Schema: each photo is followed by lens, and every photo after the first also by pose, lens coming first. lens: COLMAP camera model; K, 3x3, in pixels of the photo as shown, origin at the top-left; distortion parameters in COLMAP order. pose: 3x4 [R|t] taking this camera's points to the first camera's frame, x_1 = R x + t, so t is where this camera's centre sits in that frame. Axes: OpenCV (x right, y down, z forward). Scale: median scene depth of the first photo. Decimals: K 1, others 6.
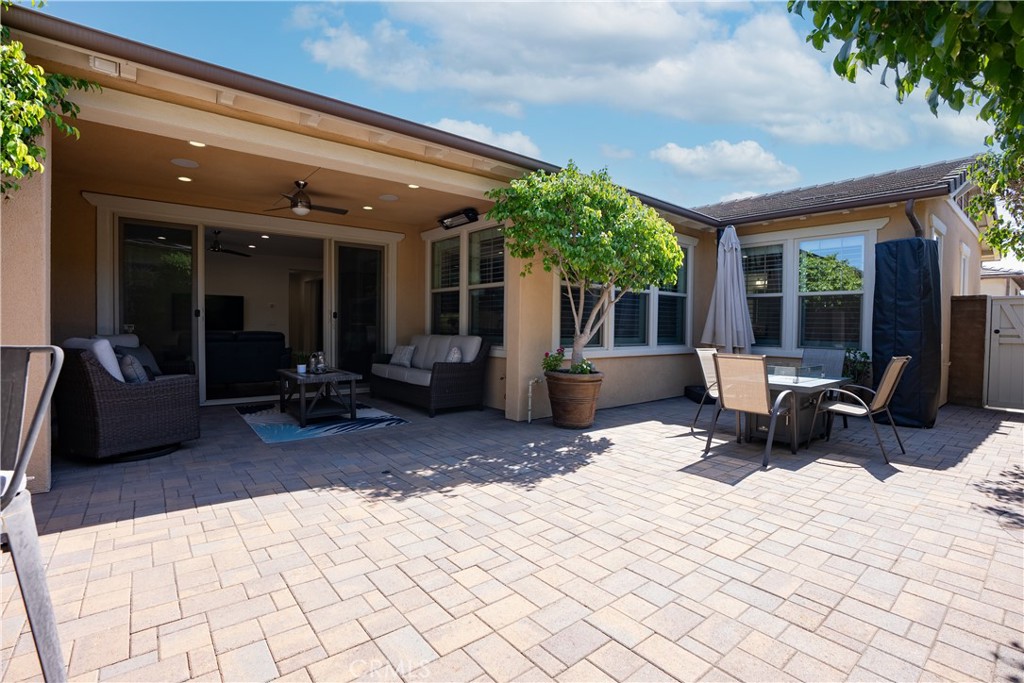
lens RADIAL K [[469.3, 0, 510.4], [0, 469.3, 341.4], [0, 0, 1]] dist [-0.023832, 0.001343]
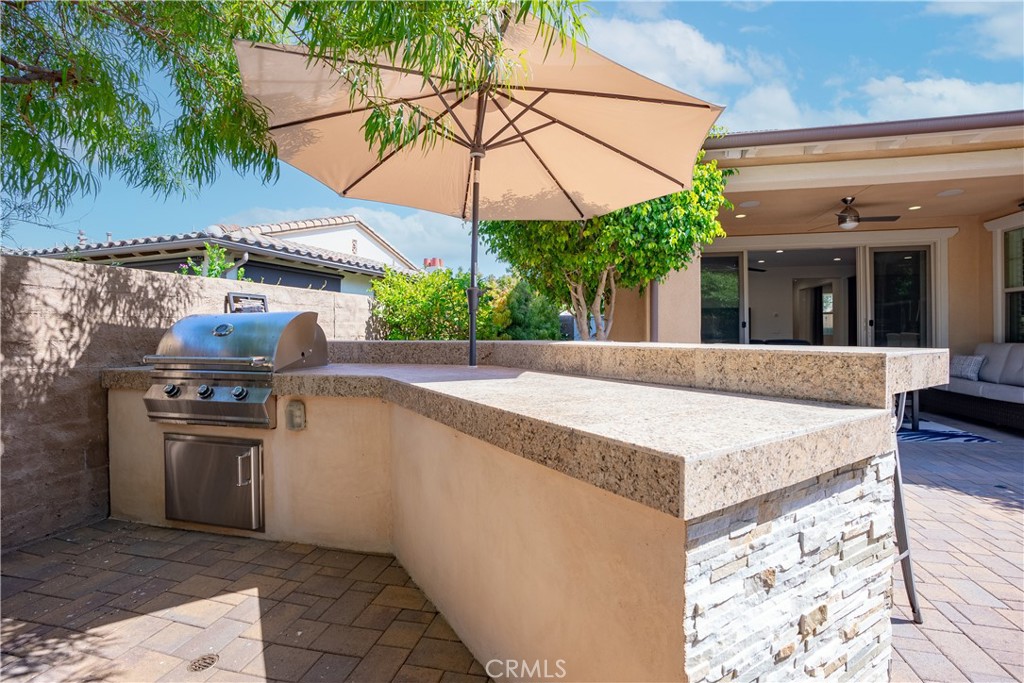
lens RADIAL K [[469.3, 0, 515.1], [0, 469.3, 336.9], [0, 0, 1]] dist [-0.023832, 0.001343]
pose [[0.620518, -0.002143, -0.784189, -0.097062], [-0.017113, 0.999721, -0.016272, 0.002760], [0.784006, 0.023517, 0.620308, -0.239951]]
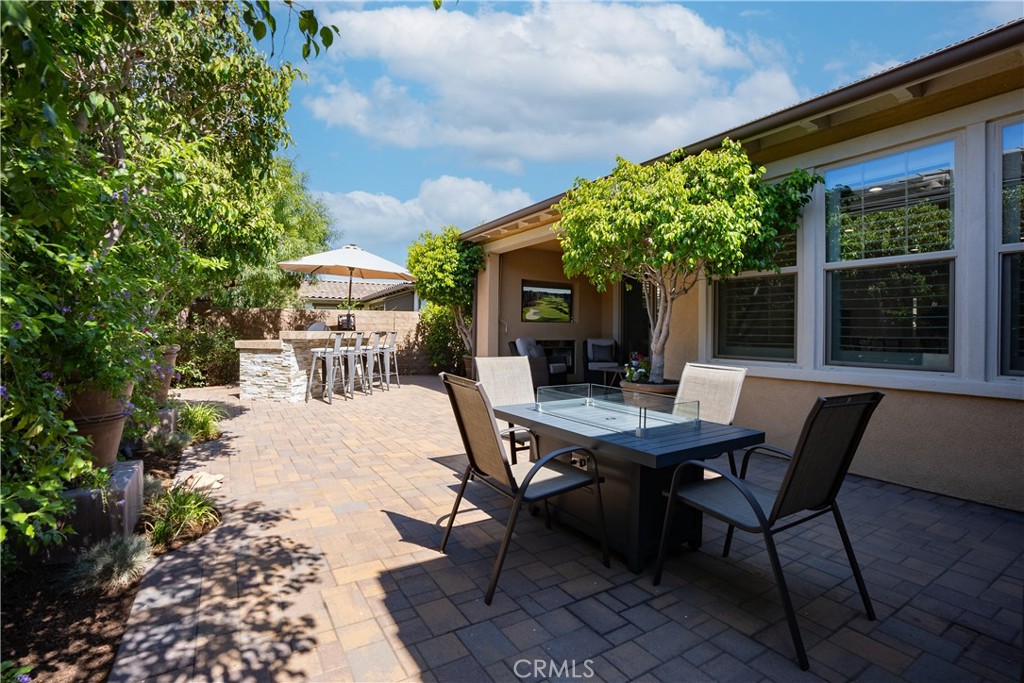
lens RADIAL K [[469.3, 0, 510.8], [0, 469.3, 336.6], [0, 0, 1]] dist [-0.023832, 0.001343]
pose [[-0.138551, 0.003666, -0.990349, 0.440992], [-0.029006, 0.999549, 0.007758, -0.008712], [0.989930, 0.029801, -0.138382, 0.364242]]
